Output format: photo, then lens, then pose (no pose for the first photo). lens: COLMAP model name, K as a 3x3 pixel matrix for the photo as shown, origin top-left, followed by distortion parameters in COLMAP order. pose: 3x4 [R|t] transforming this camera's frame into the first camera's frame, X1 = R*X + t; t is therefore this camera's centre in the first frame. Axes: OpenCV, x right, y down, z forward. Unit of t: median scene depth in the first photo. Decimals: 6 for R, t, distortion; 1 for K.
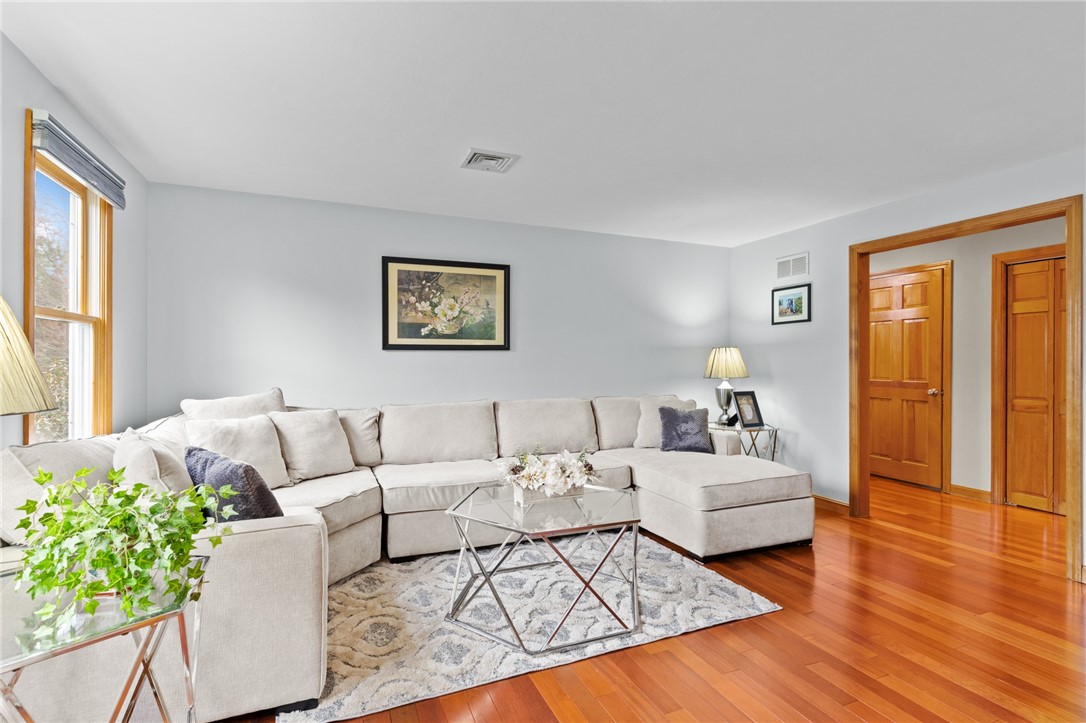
lens RADIAL K [[532.2, 0, 541.3], [0, 532.2, 356.9], [0, 0, 1]] dist [0.005372, 0.000327]
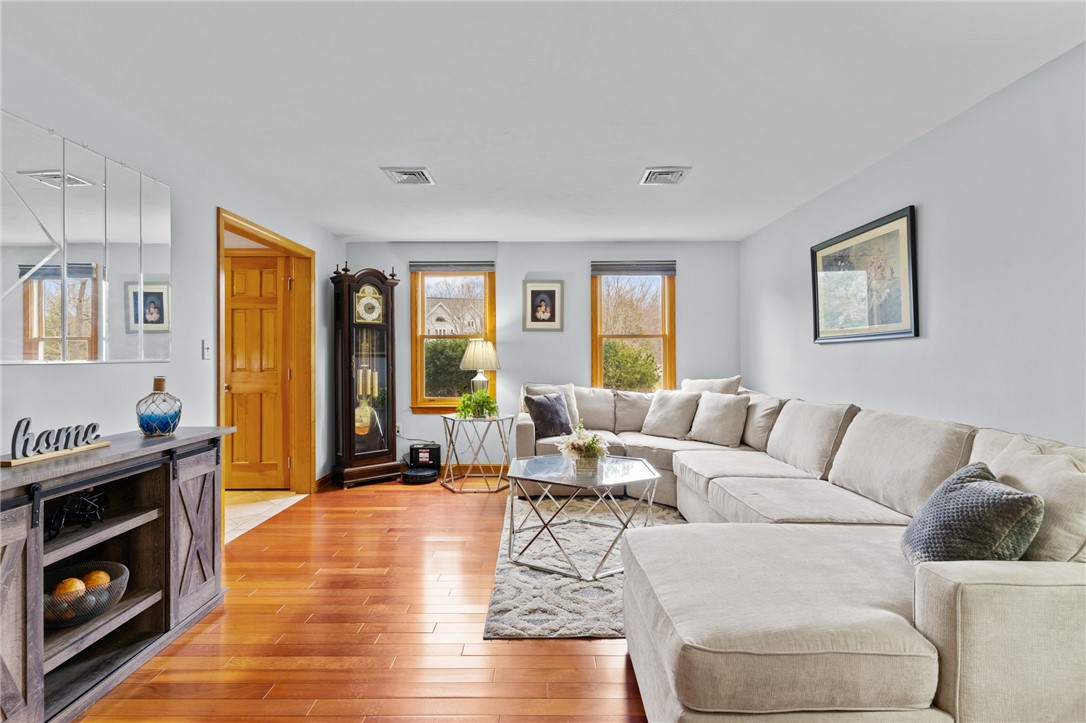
lens RADIAL K [[532.2, 0, 541.3], [0, 532.2, 356.9], [0, 0, 1]] dist [0.005372, 0.000327]
pose [[-0.380152, -0.003876, -0.924916, 0.730723], [0.008391, 0.999936, -0.007639, 0.013017], [0.924886, -0.010665, -0.380095, 0.849285]]
